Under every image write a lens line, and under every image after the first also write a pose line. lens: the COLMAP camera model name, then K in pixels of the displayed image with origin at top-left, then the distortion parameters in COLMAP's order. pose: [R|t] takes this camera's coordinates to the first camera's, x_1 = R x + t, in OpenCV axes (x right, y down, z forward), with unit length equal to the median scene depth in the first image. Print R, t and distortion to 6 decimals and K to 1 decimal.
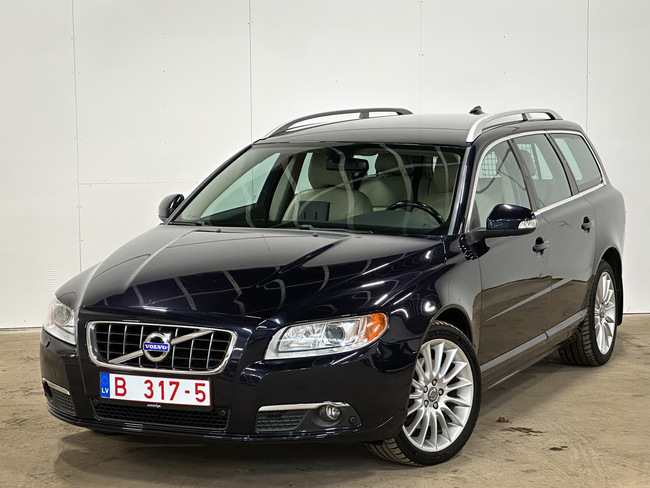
lens RADIAL K [[1645.2, 0, 319.7], [0, 1645.2, 239.7], [0, 0, 1]] dist [0.054750, 0.000000]
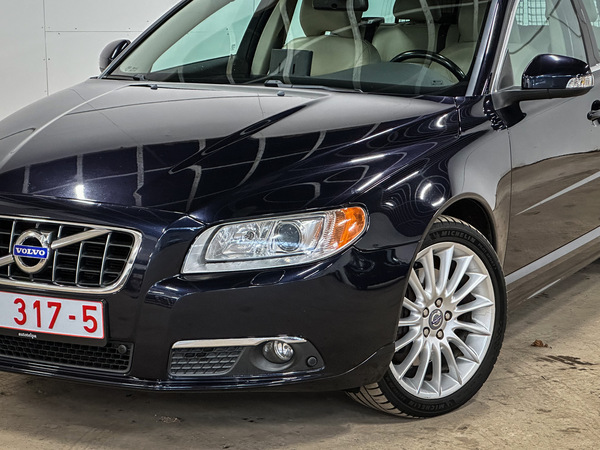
lens RADIAL K [[1557.4, 0, 304.7], [0, 1557.4, 224.6], [0, 0, 1]] dist [0.151711, 0.000000]
pose [[0.998189, 0.015675, -0.058071, 0.053428], [-0.011153, 0.996938, 0.077390, 0.001314], [0.059106, -0.076602, 0.995308, 0.343840]]
